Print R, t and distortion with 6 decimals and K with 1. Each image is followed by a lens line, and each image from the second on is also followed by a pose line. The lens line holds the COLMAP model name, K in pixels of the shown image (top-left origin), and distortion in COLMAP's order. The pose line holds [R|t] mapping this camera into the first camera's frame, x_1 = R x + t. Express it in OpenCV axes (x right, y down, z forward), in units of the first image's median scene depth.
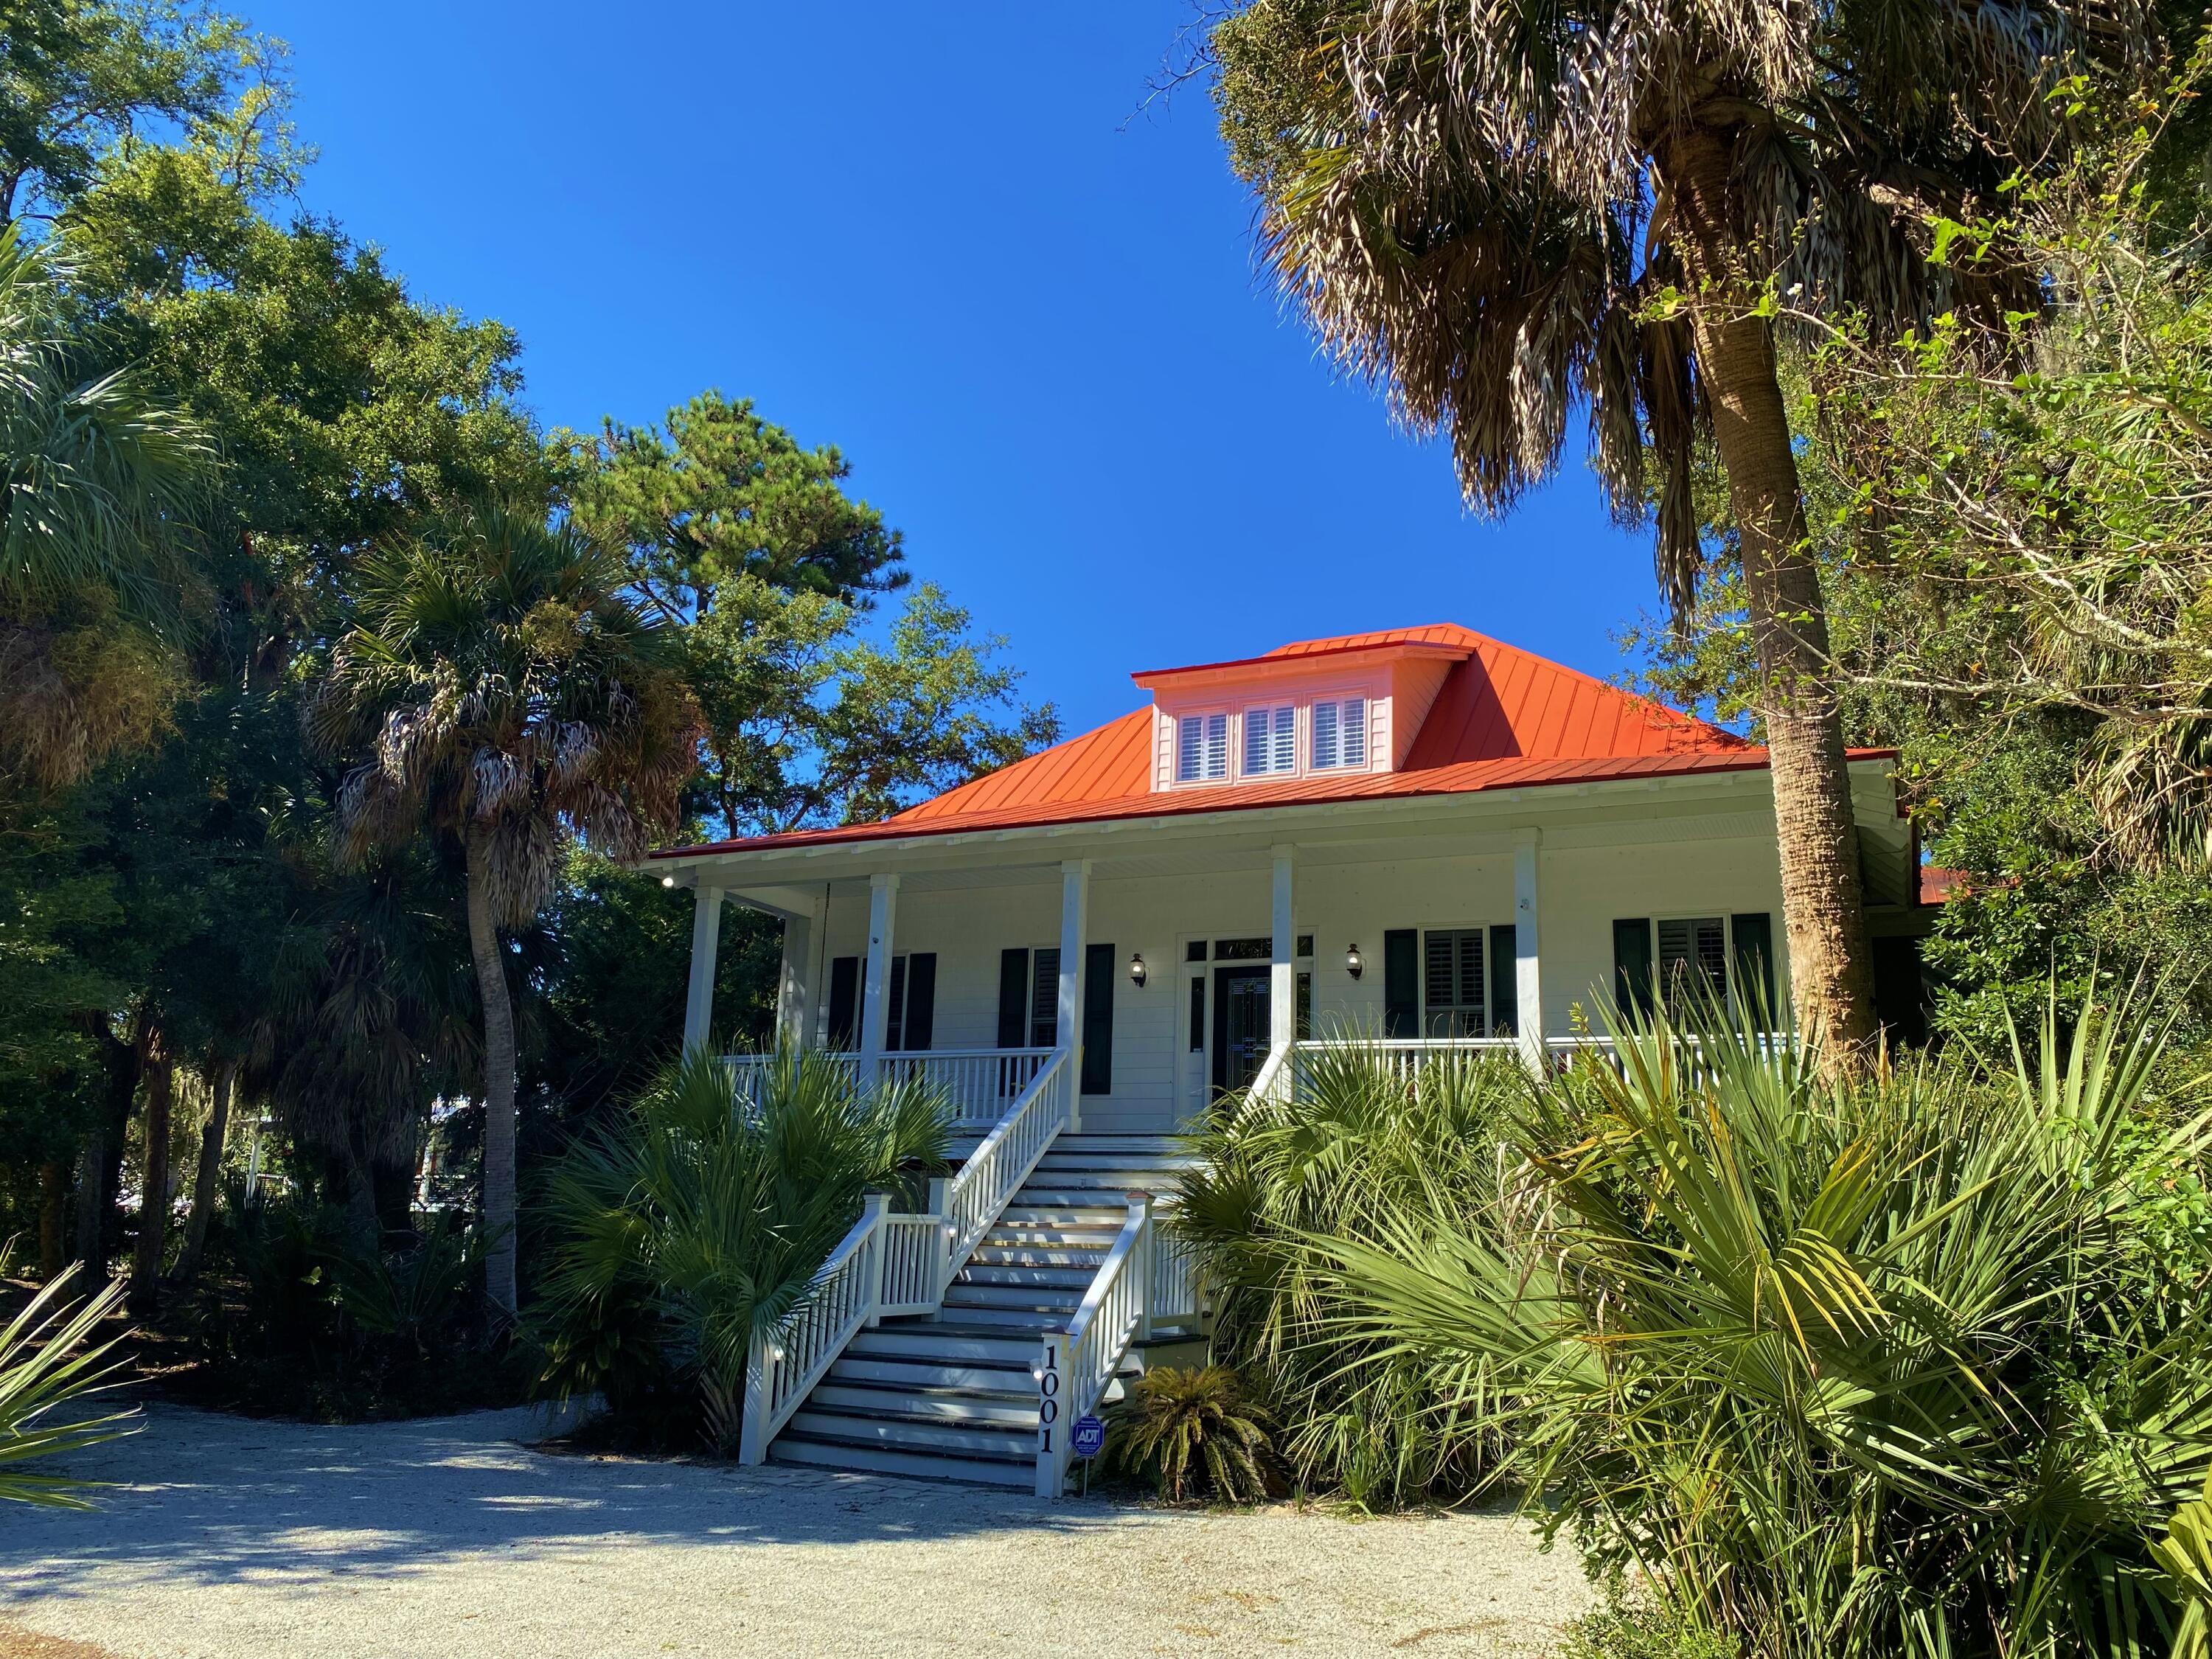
lens RADIAL K [[1719.2, 0, 1110.0], [0, 1719.2, 834.0], [0, 0, 1]] dist [0.052517, -0.029350]
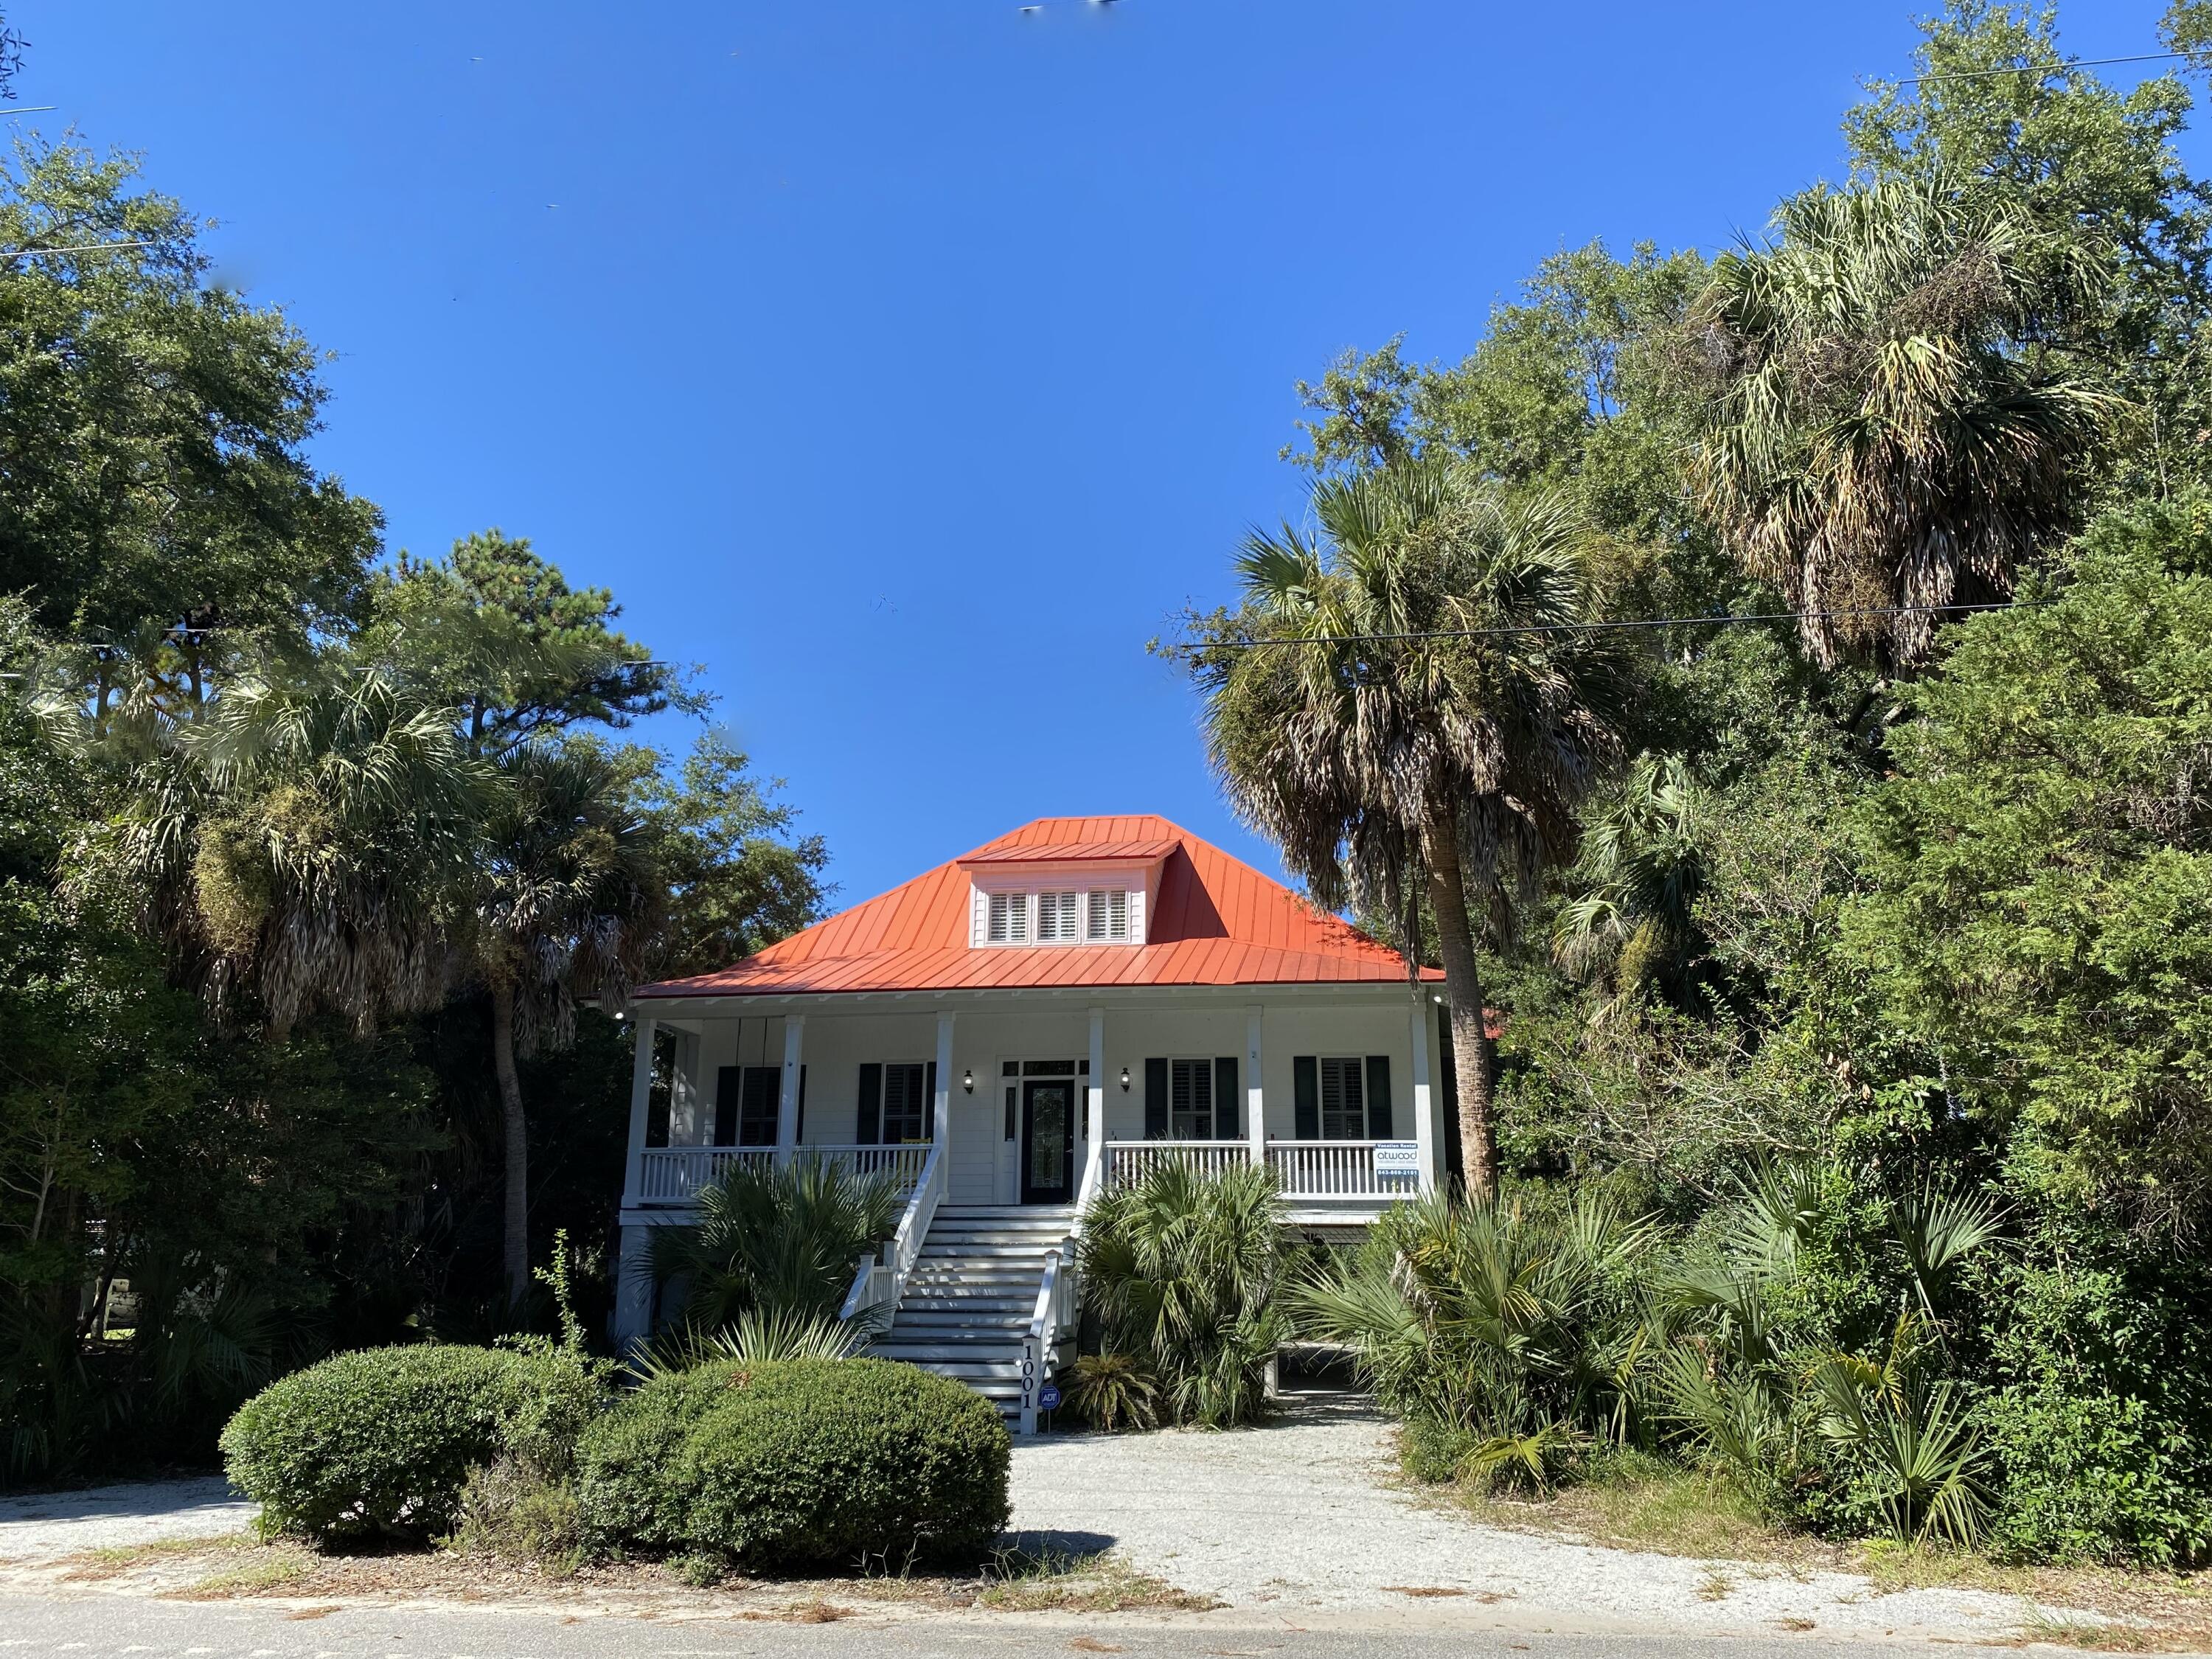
lens RADIAL K [[1720.2, 0, 1099.8], [0, 1720.2, 831.9], [0, 0, 1]] dist [0.047370, -0.022944]
pose [[0.966676, 0.037179, 0.253288, -0.805317], [-0.035107, 0.999303, -0.012700, -0.367036], [-0.253584, 0.003384, 0.967308, -1.283843]]
